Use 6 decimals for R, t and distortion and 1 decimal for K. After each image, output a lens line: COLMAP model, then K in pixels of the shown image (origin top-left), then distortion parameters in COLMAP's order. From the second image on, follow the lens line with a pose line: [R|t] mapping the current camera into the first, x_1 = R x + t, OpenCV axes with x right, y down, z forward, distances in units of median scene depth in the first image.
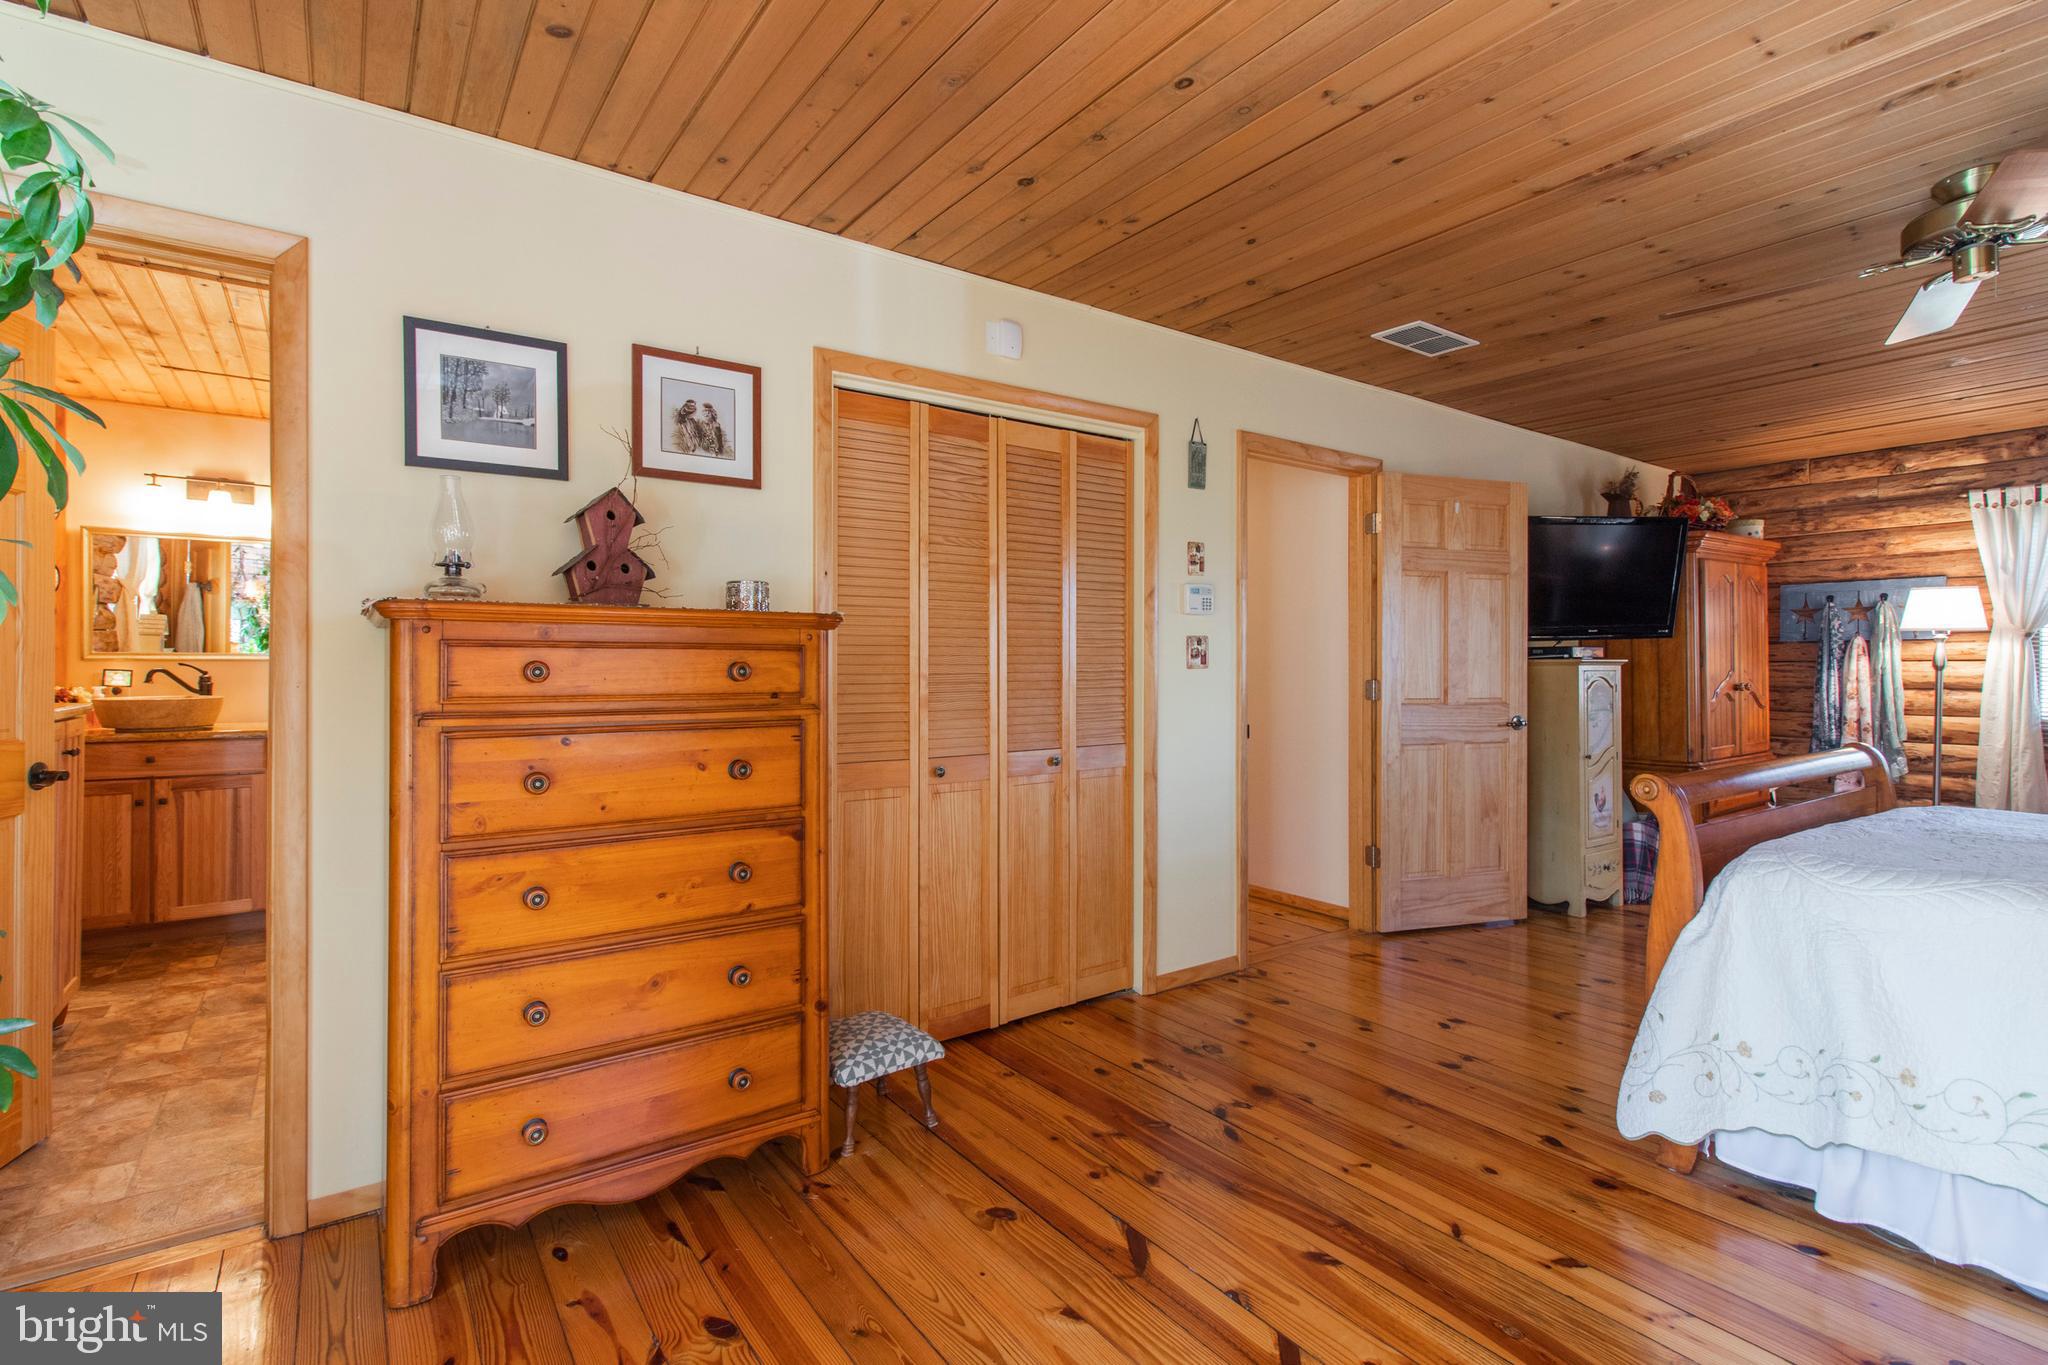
lens RADIAL K [[975.0, 0, 1031.4], [0, 975.0, 680.1], [0, 0, 1]] dist [0.002116, 0.001715]
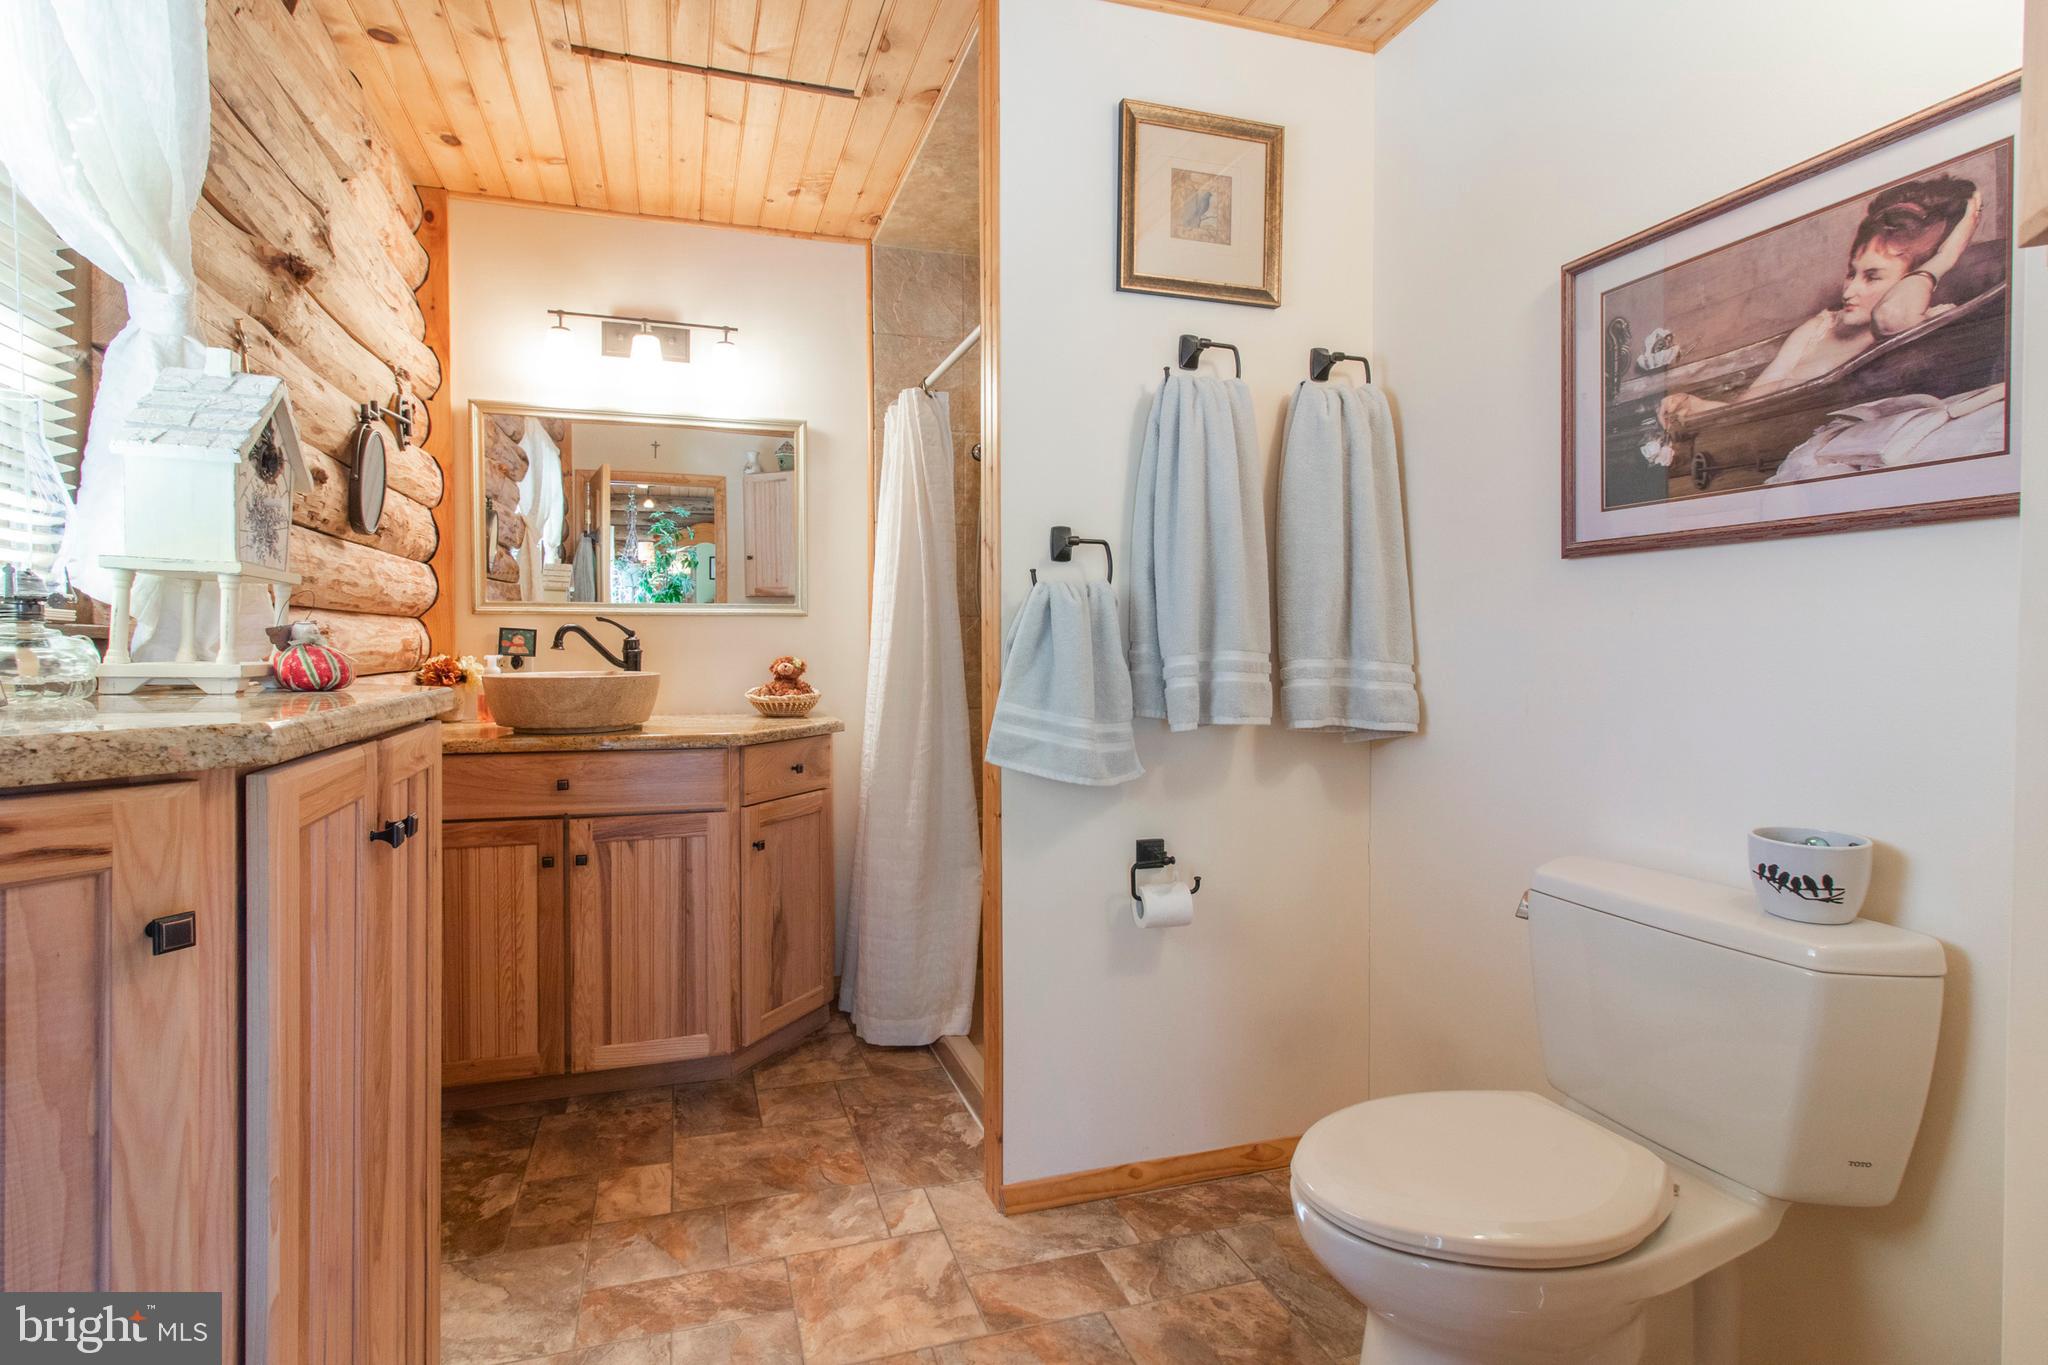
lens RADIAL K [[975.0, 0, 953.8], [0, 975.0, 692.0], [0, 0, 1]] dist [0.002116, 0.001715]
pose [[0.942065, 0.016236, -0.335039, -0.488689], [-0.004341, 0.999334, 0.036222, 0.006575], [0.335404, -0.032669, 0.941508, 0.534483]]
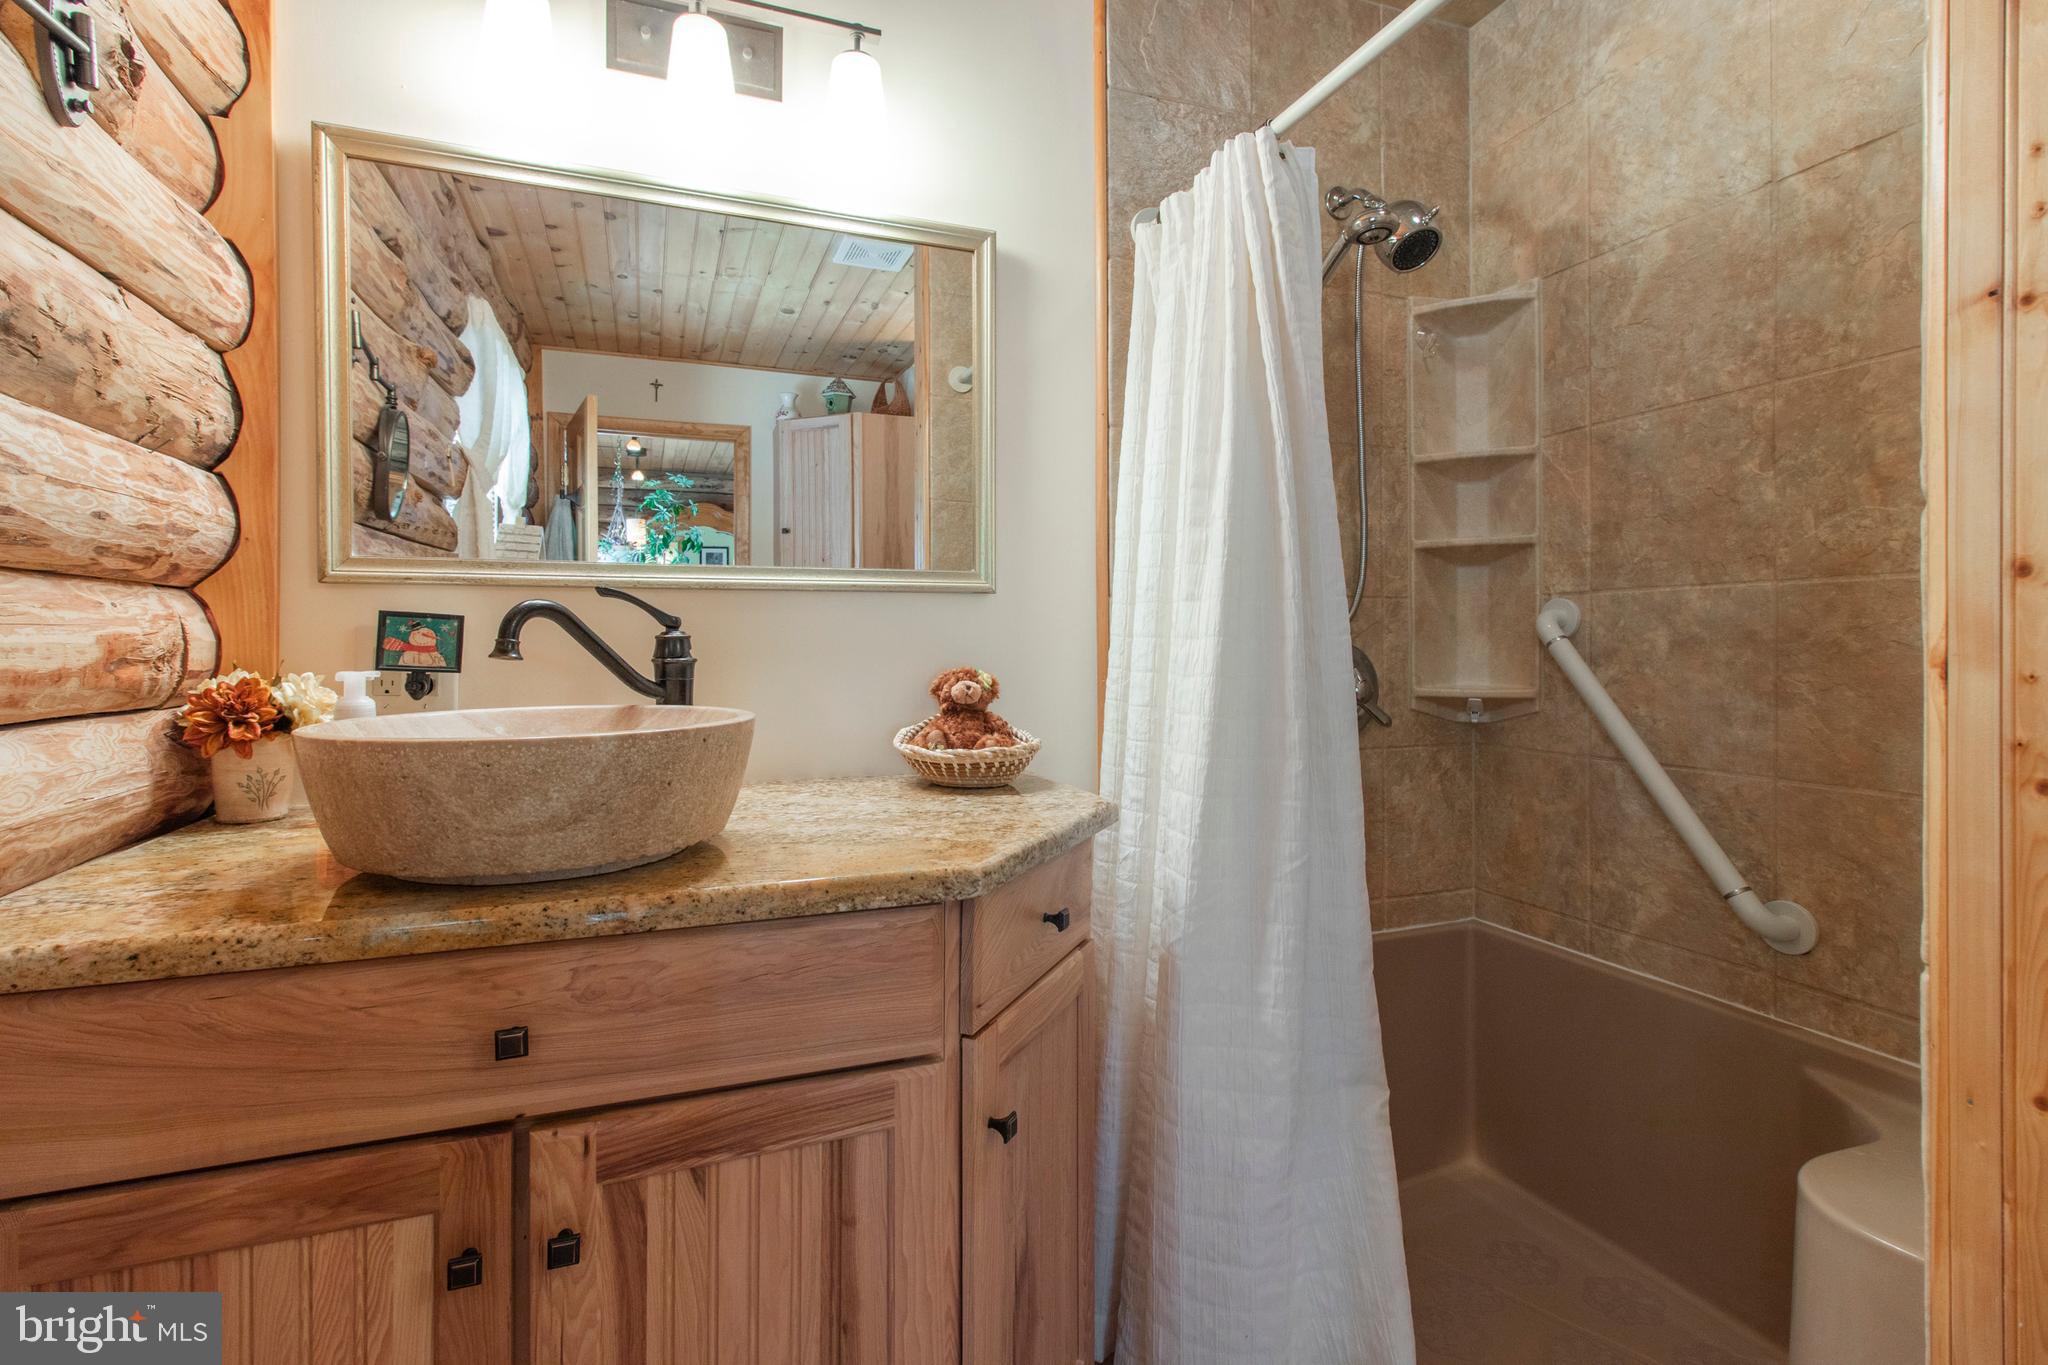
lens RADIAL K [[975.0, 0, 1029.2], [0, 975.0, 666.8], [0, 0, 1]] dist [0.002116, 0.001715]
pose [[0.968426, 0.004061, -0.249266, -0.726675], [-0.001296, 0.999936, 0.011259, 0.002155], [0.249296, -0.010580, 0.968370, 0.809126]]
